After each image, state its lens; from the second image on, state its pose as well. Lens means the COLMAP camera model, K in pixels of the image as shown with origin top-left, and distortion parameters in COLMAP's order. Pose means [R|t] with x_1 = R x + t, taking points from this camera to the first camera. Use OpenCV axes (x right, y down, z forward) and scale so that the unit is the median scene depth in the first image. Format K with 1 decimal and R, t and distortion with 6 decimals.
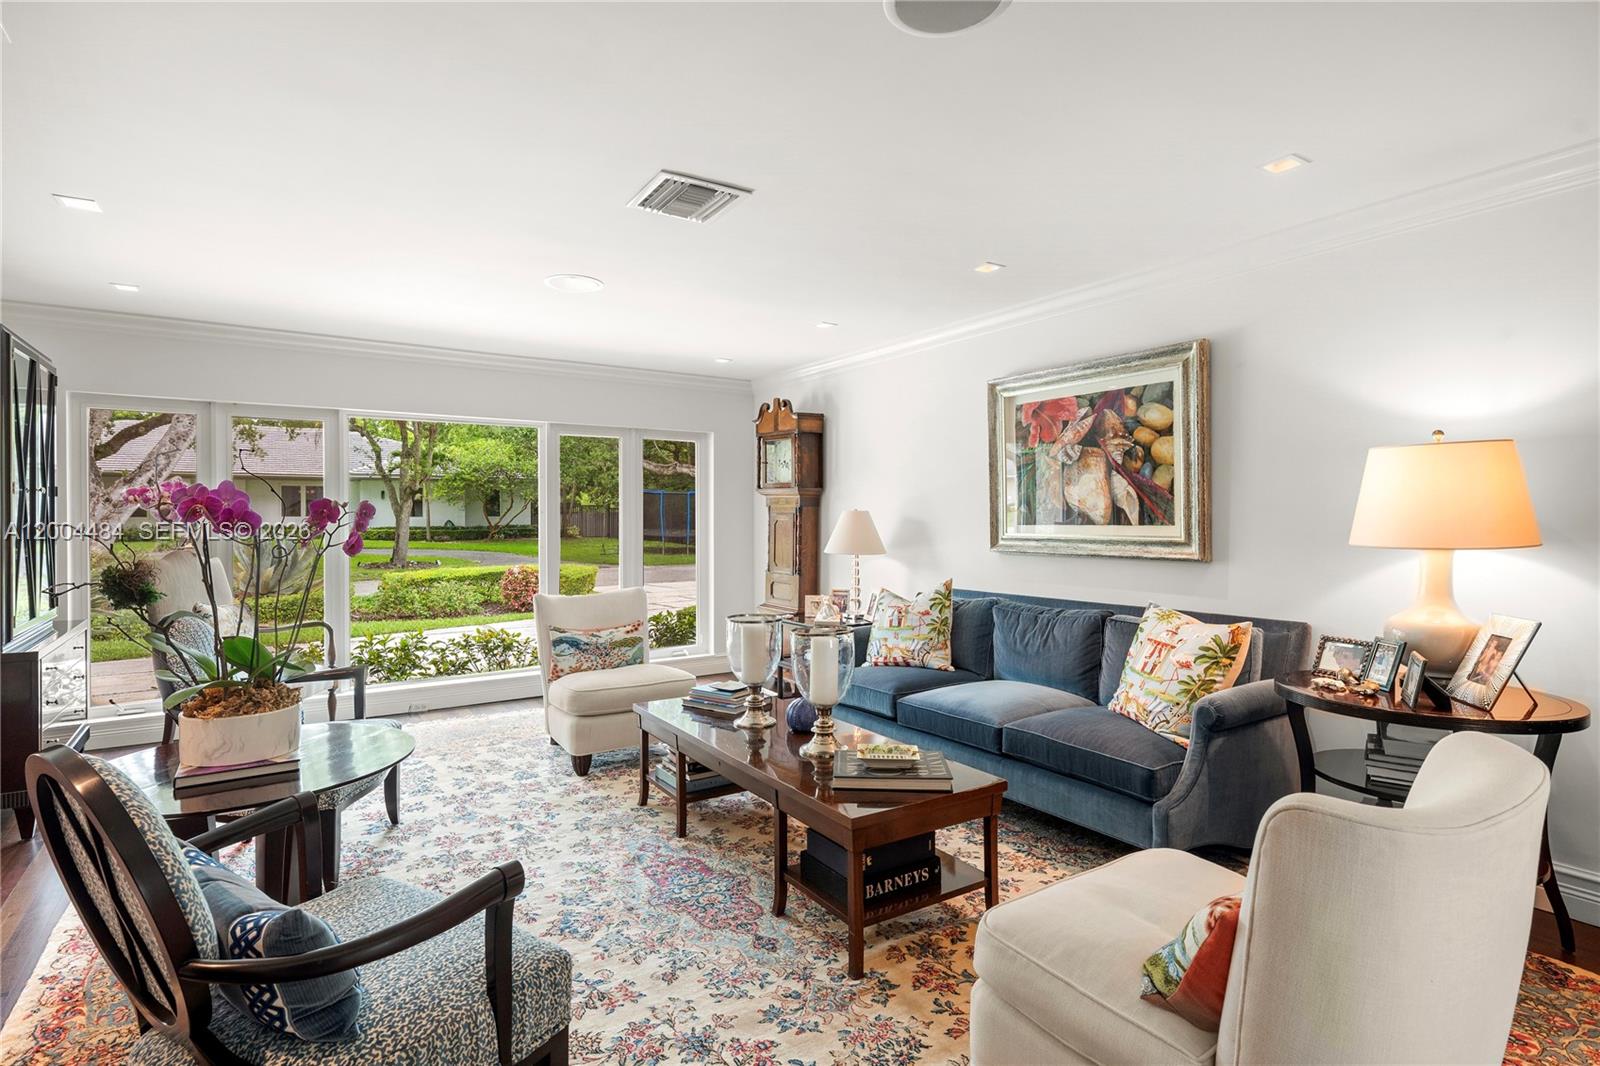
lens RADIAL K [[805.1, 0, 792.0], [0, 805.1, 522.9], [0, 0, 1]] dist [-0.001646, 0.000030]
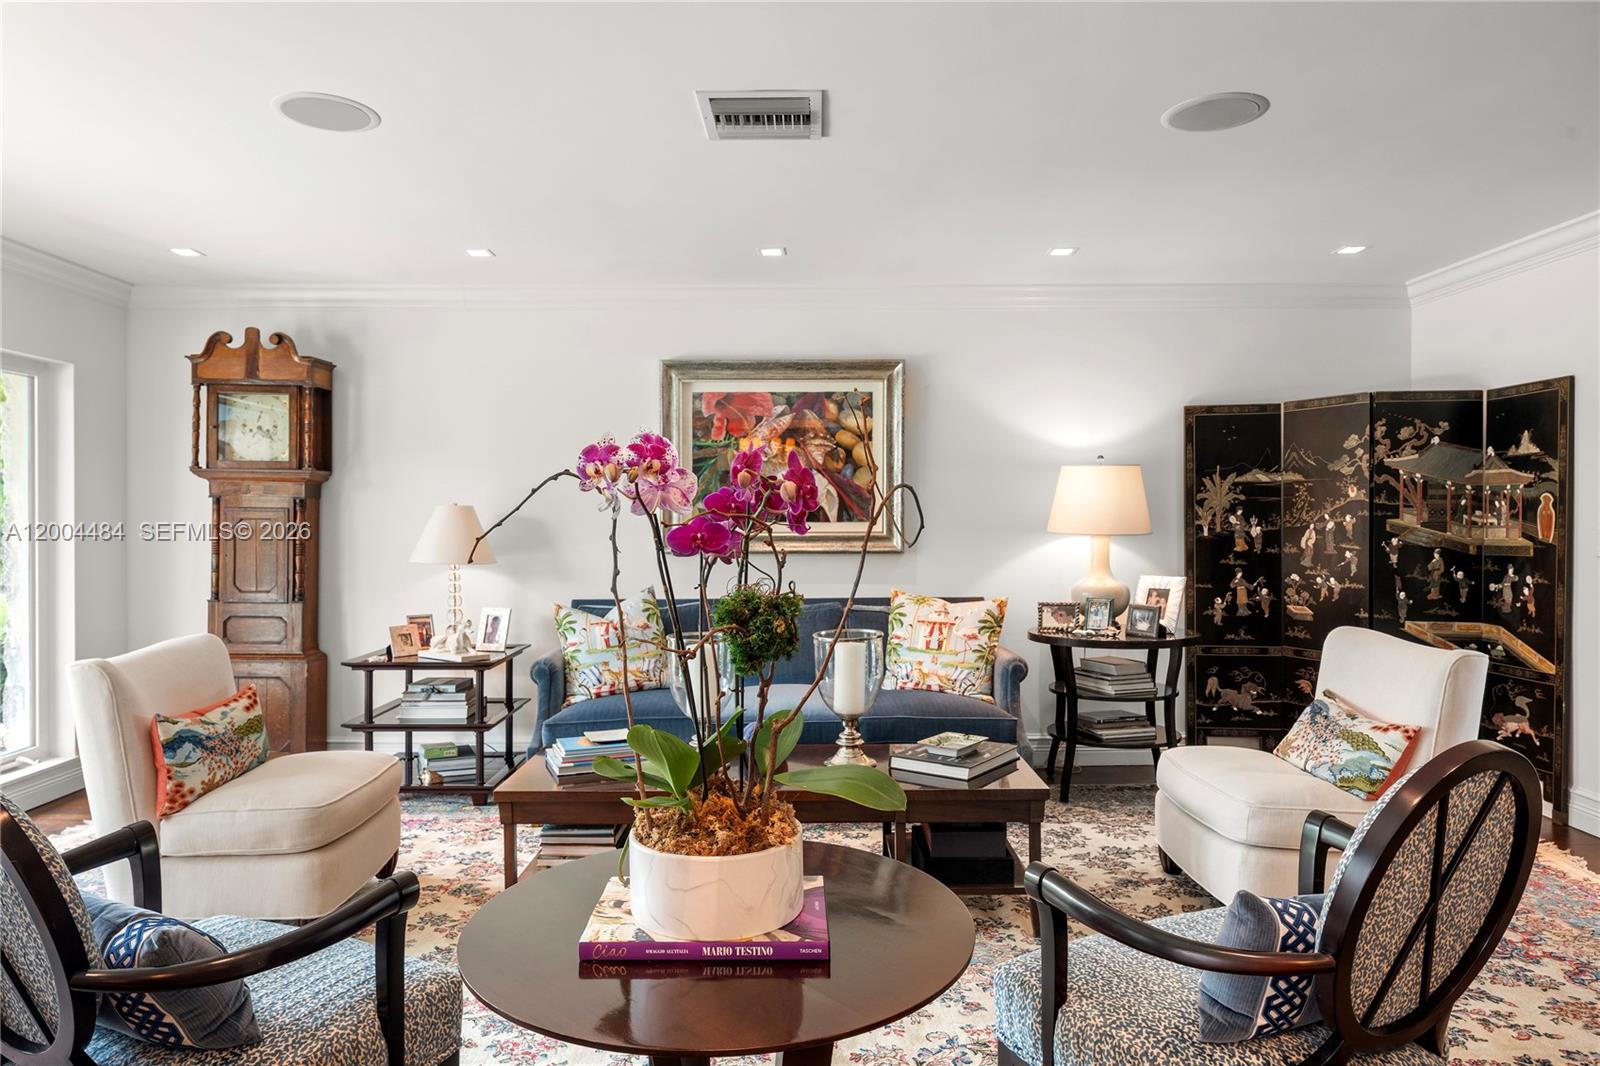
lens RADIAL K [[1024.2, 0, 802.2], [0, 1024.2, 524.9], [0, 0, 1]] dist [0.011469, 0.001208]
pose [[0.532707, -0.003986, 0.846290, -0.730343], [0.006424, 0.999979, 0.000666, 0.005386], [-0.846275, 0.005081, 0.532722, 0.309520]]
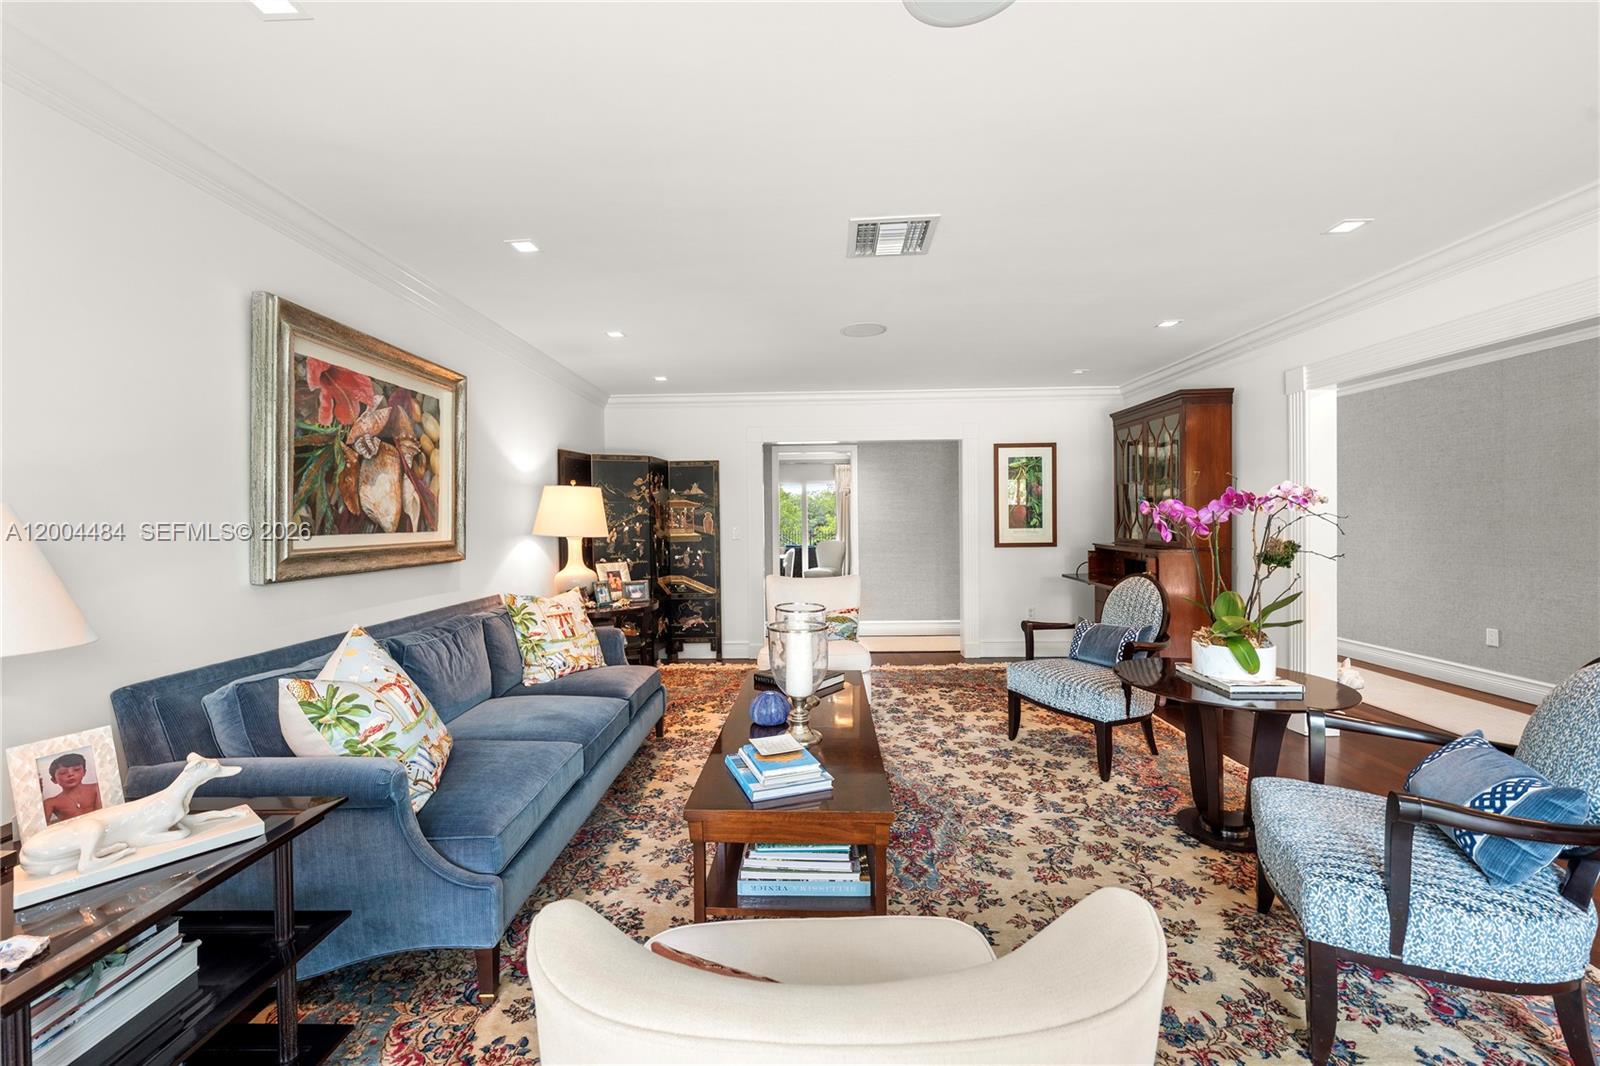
lens RADIAL K [[636.0, 0, 794.2], [0, 636.0, 527.8], [0, 0, 1]] dist [-0.000275, -0.000028]
pose [[-0.822817, 0.008136, 0.568249, -0.390500], [0.020513, 0.999671, 0.015389, -0.004849], [-0.567936, 0.024319, -0.822713, 1.355984]]
